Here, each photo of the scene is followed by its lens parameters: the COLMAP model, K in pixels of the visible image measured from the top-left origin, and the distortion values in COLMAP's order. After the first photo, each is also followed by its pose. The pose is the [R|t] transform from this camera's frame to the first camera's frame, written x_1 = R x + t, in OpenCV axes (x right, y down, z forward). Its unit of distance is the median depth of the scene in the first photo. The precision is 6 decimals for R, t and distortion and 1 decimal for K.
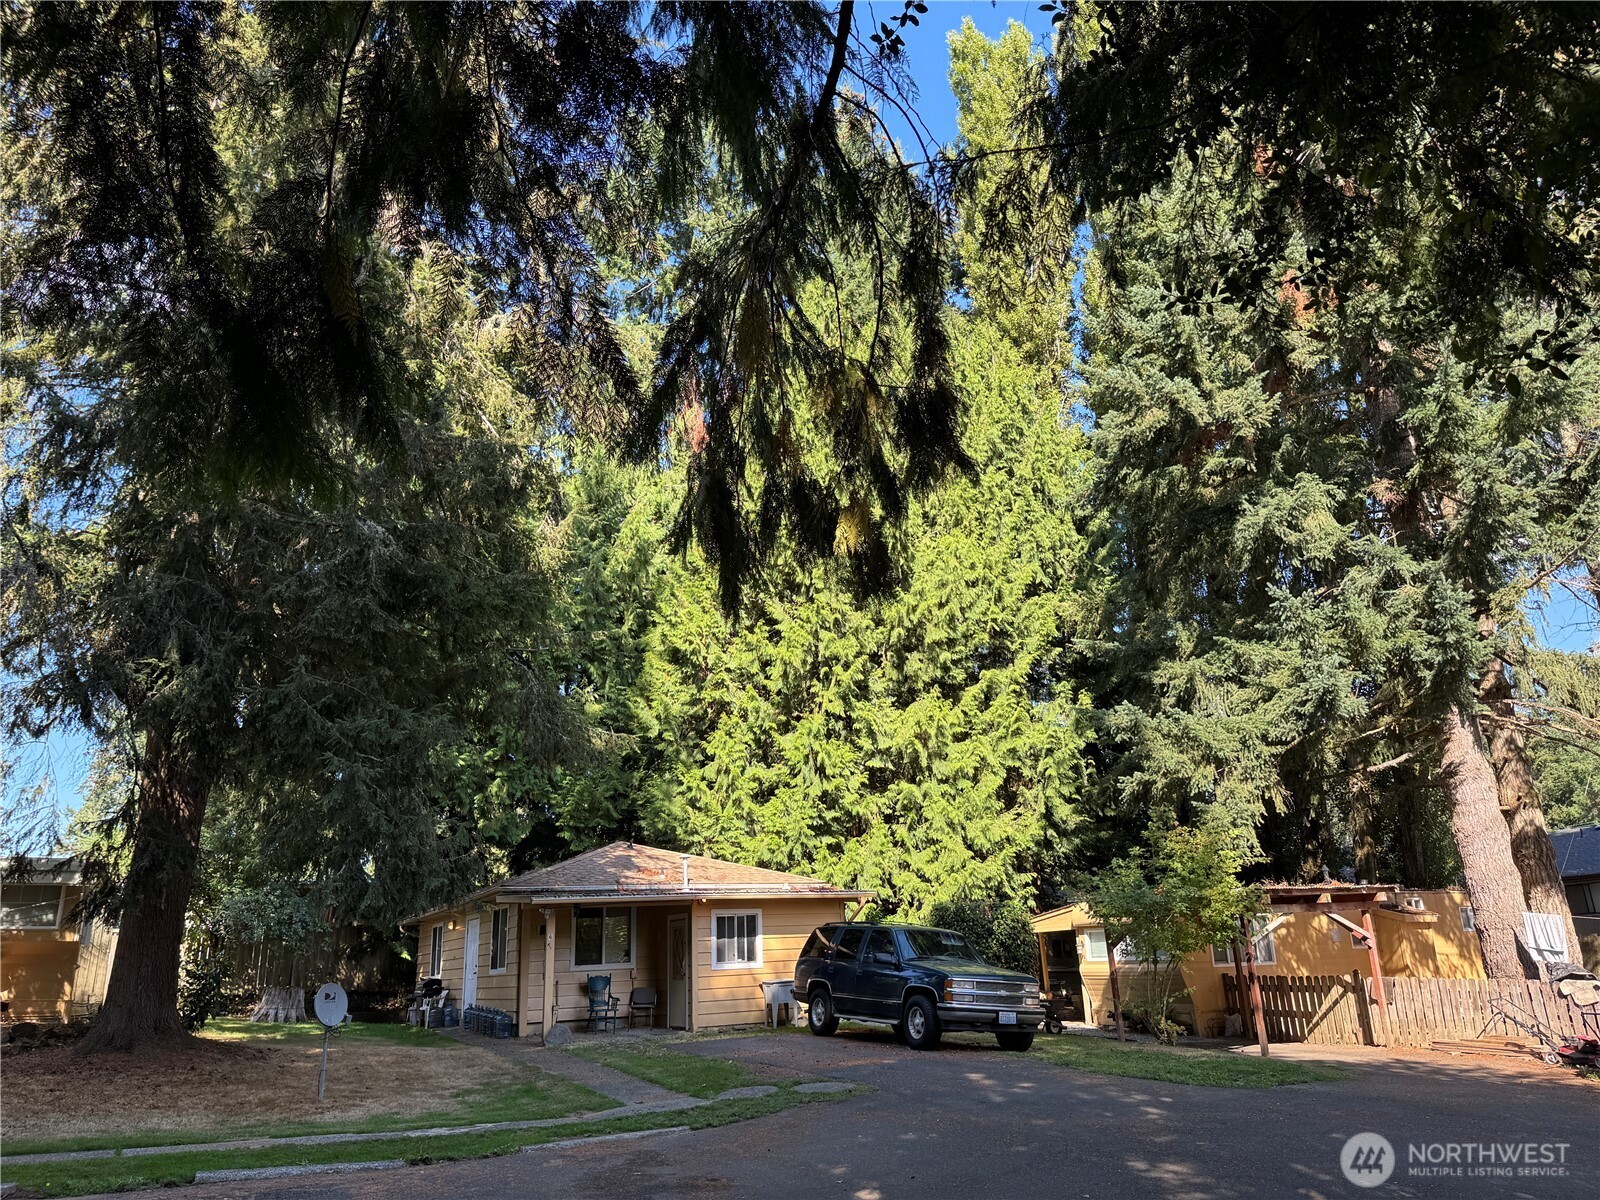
lens RADIAL K [[1136.8, 0, 800.0], [0, 1136.8, 600.0], [0, 0, 1]] dist [0.089917, -0.086319]
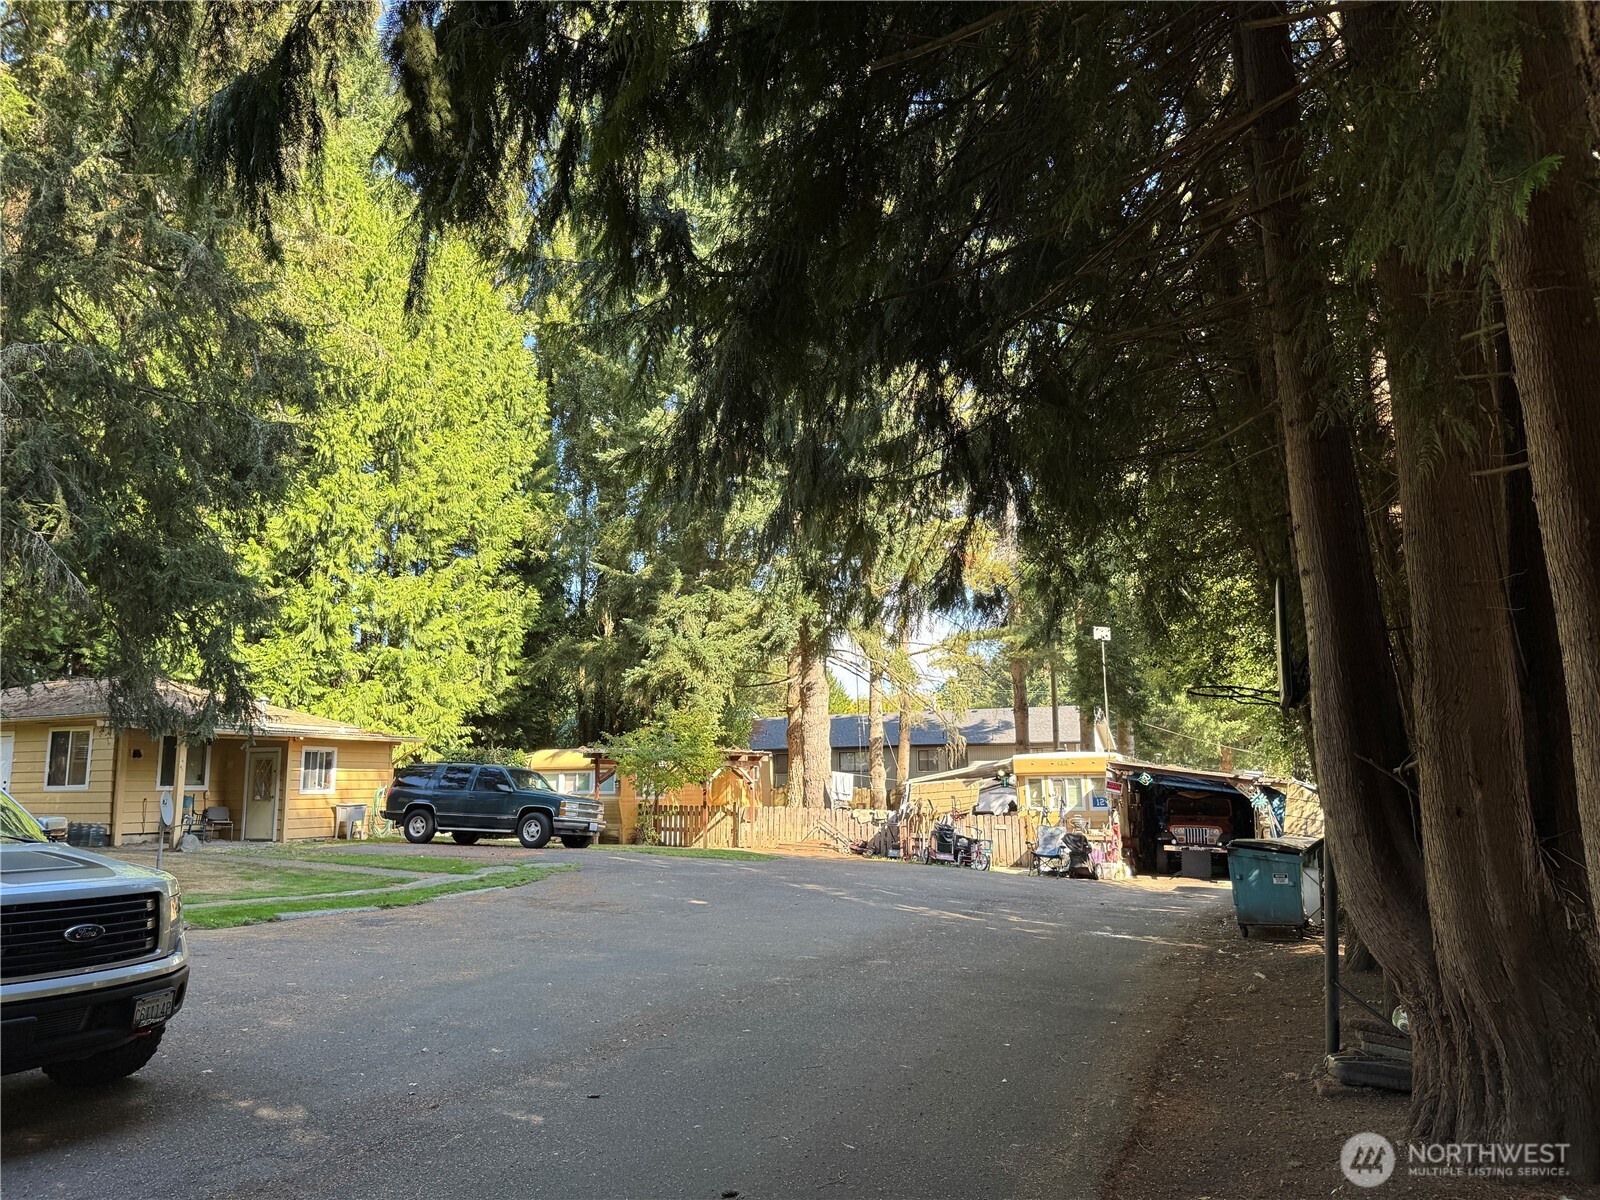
lens RADIAL K [[1136.8, 0, 800.0], [0, 1136.8, 600.0], [0, 0, 1]] dist [0.089917, -0.086319]
pose [[0.765594, 0.136744, 0.628623, -0.451057], [-0.215428, 0.975227, 0.050227, -0.047596], [-0.606182, -0.173876, 0.776086, -0.212666]]
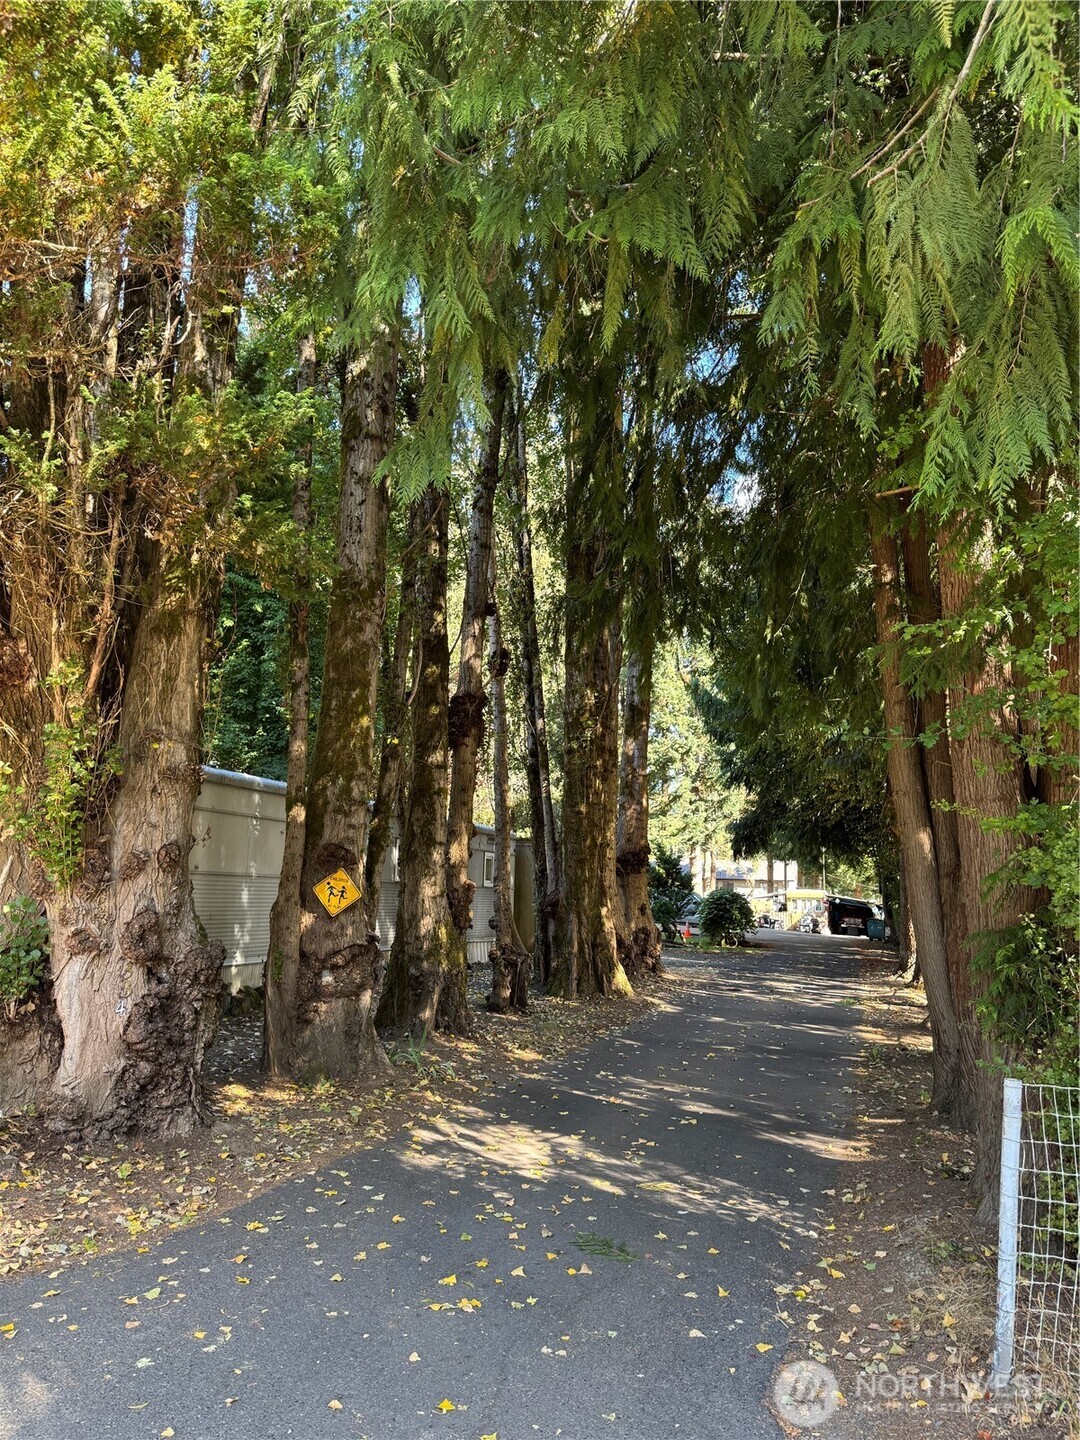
lens RADIAL K [[1023.1, 0, 540.0], [0, 1023.1, 720.0], [0, 0, 1]] dist [0.089917, -0.086319]
pose [[0.714535, 0.174368, 0.677522, -2.022311], [-0.265256, 0.963656, 0.031739, -0.243221], [-0.647364, -0.202396, 0.734817, -1.019663]]
